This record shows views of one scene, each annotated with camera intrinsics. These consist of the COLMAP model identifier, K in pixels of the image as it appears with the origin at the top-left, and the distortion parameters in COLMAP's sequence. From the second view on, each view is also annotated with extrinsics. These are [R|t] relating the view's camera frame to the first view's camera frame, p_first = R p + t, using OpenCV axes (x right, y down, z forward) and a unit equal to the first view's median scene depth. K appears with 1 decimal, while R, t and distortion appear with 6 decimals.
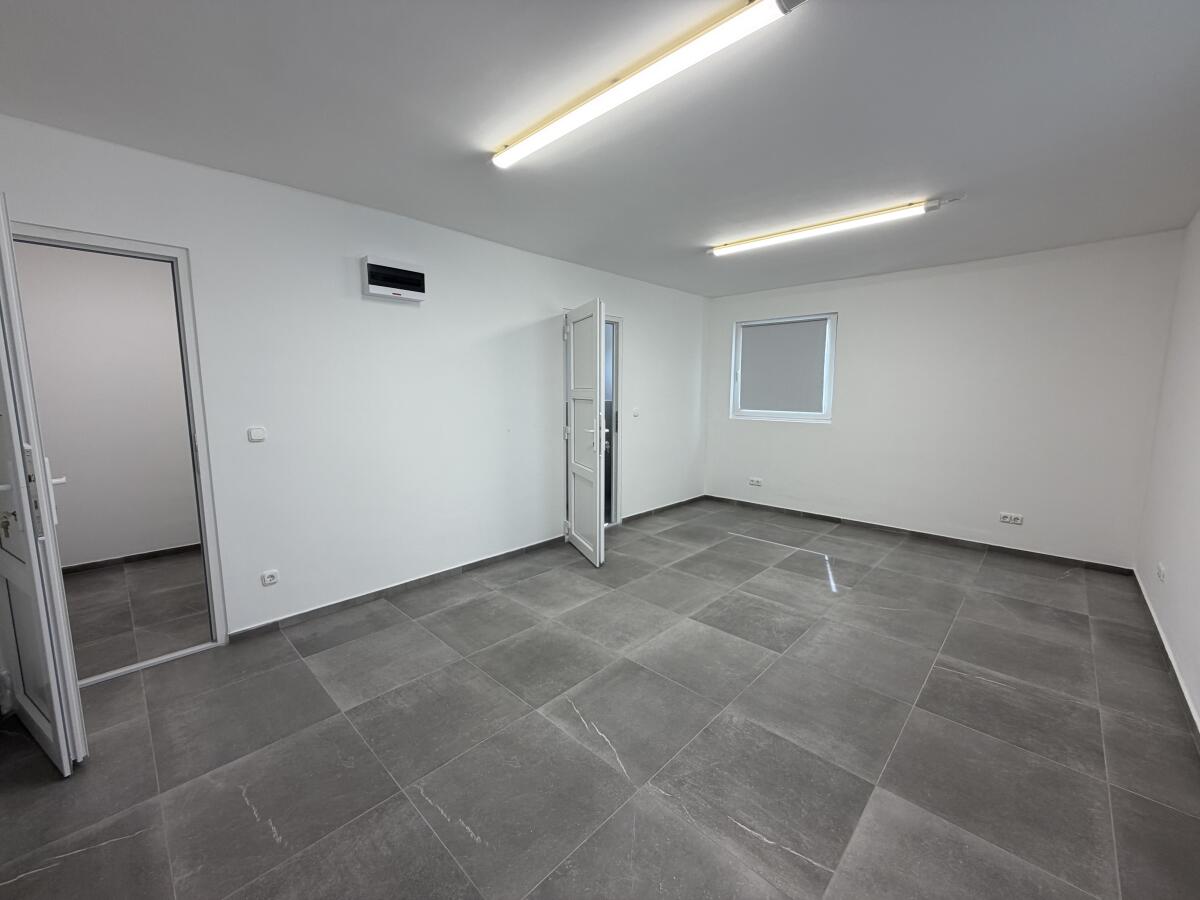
lens RADIAL K [[479.7, 0, 596.9], [0, 479.7, 449.2], [0, 0, 1]] dist [0.000168, 0.000110]
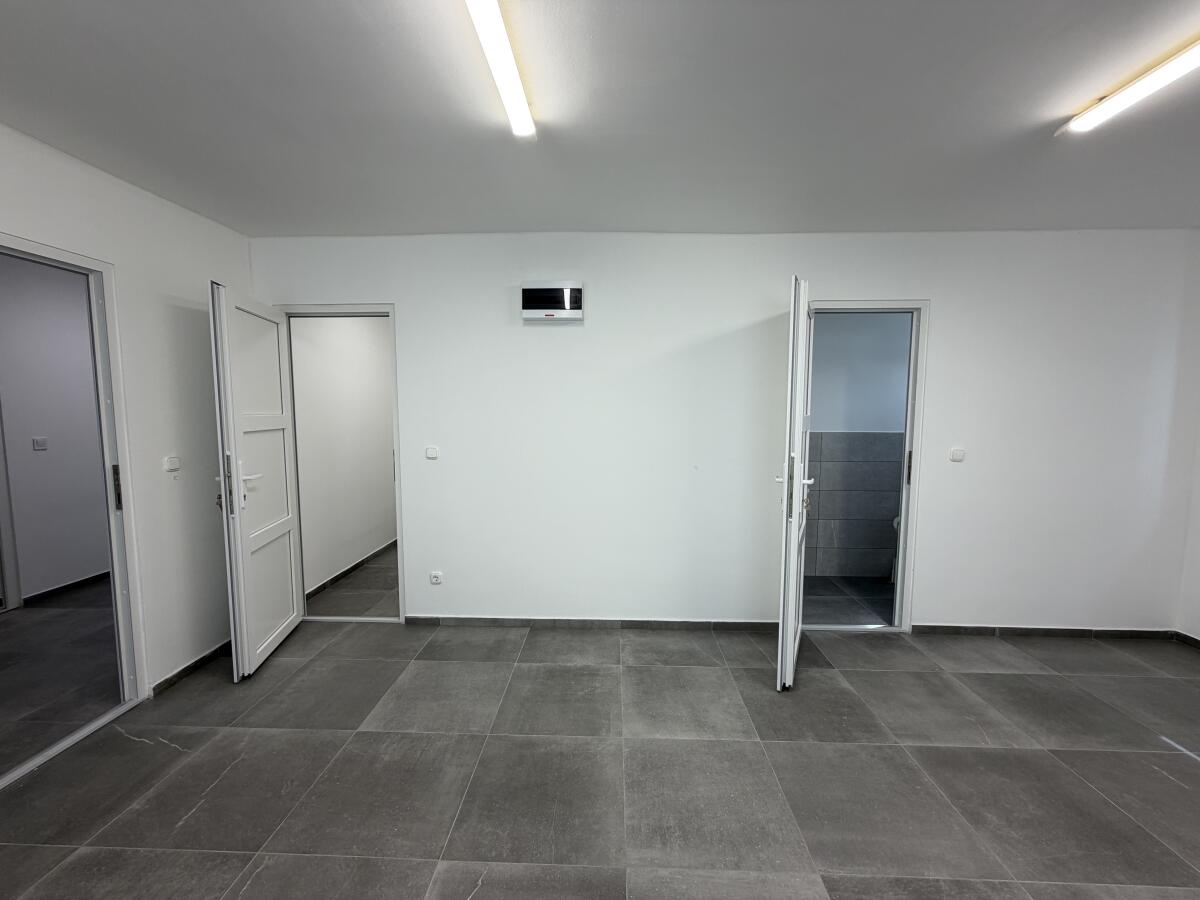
lens RADIAL K [[479.7, 0, 596.9], [0, 479.7, 449.2], [0, 0, 1]] dist [0.000168, 0.000110]
pose [[0.667324, 0.062750, -0.742120, 0.352610], [-0.094874, 0.995489, -0.001139, -0.063536], [0.738700, 0.071168, 0.670267, 0.430786]]
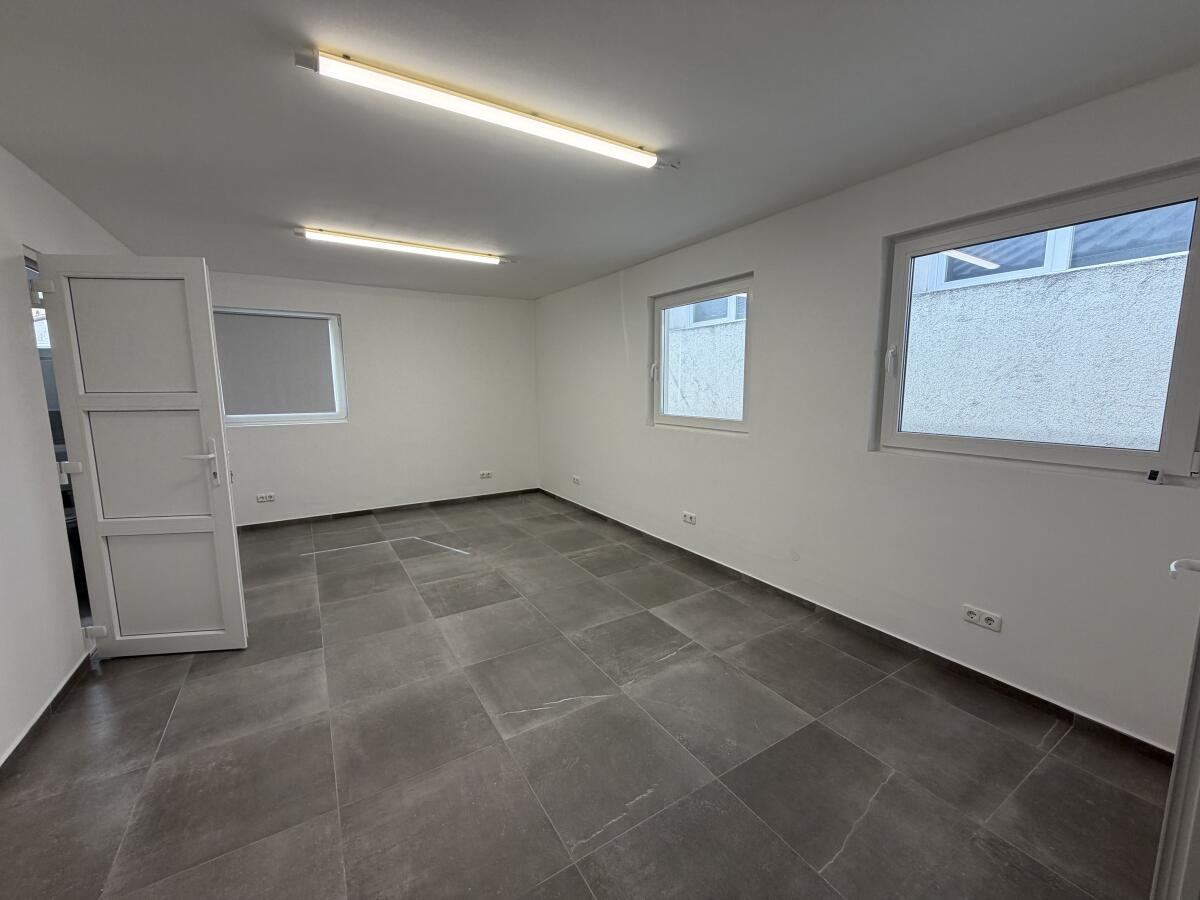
lens RADIAL K [[479.7, 0, 596.9], [0, 479.7, 449.2], [0, 0, 1]] dist [0.000168, 0.000110]
pose [[0.248375, -0.132727, 0.959528, -0.596616], [0.128377, 0.986341, 0.103205, -0.054182], [-0.960119, 0.097548, 0.262022, 0.354159]]
